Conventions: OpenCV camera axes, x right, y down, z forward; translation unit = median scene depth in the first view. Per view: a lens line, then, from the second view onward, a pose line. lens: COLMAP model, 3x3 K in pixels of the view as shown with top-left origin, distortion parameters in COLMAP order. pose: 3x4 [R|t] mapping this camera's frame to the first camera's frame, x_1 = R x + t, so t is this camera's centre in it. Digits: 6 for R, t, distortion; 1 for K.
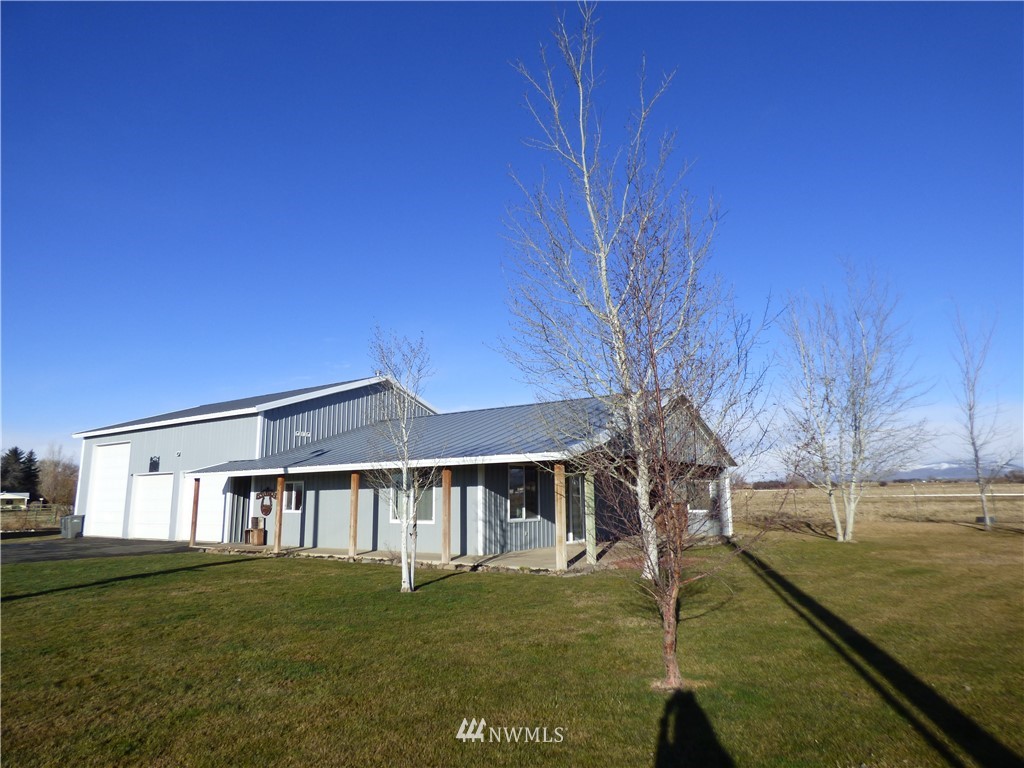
lens RADIAL K [[625.5, 0, 510.8], [0, 625.5, 377.7], [0, 0, 1]] dist [-0.009889, -0.001617]
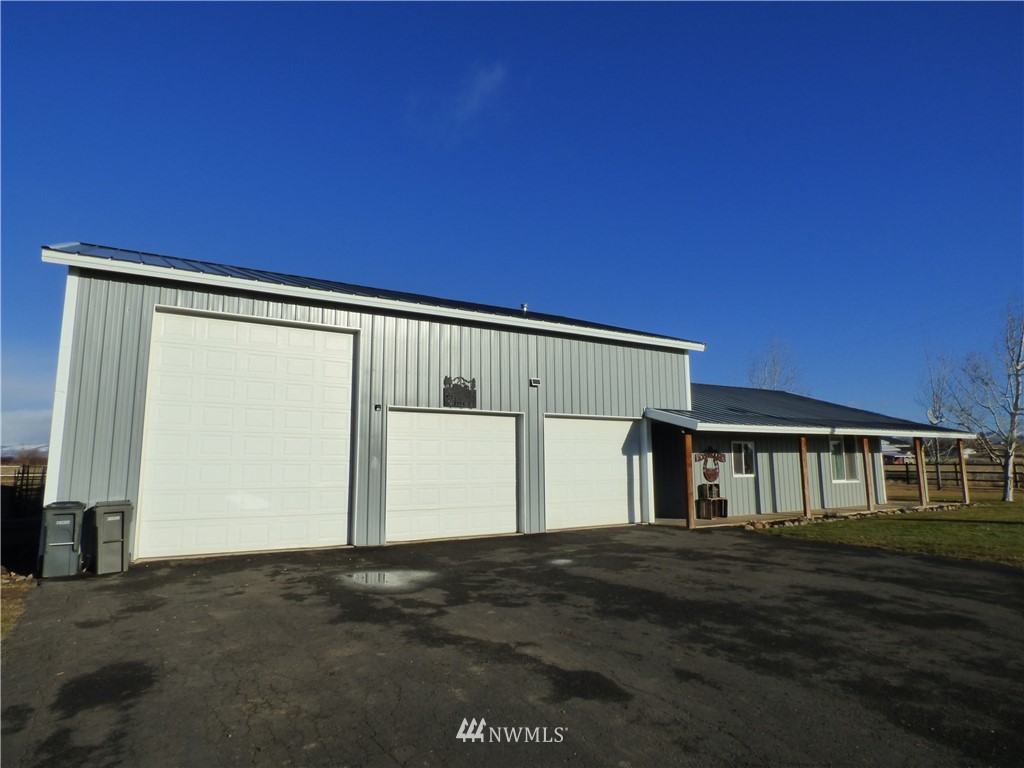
lens RADIAL K [[625.5, 0, 510.8], [0, 625.5, 377.7], [0, 0, 1]] dist [-0.009889, -0.001617]
pose [[0.406781, 0.136239, 0.903310, -1.296490], [-0.165806, 0.983404, -0.073653, 0.198329], [-0.898353, -0.119813, 0.422619, 0.942218]]
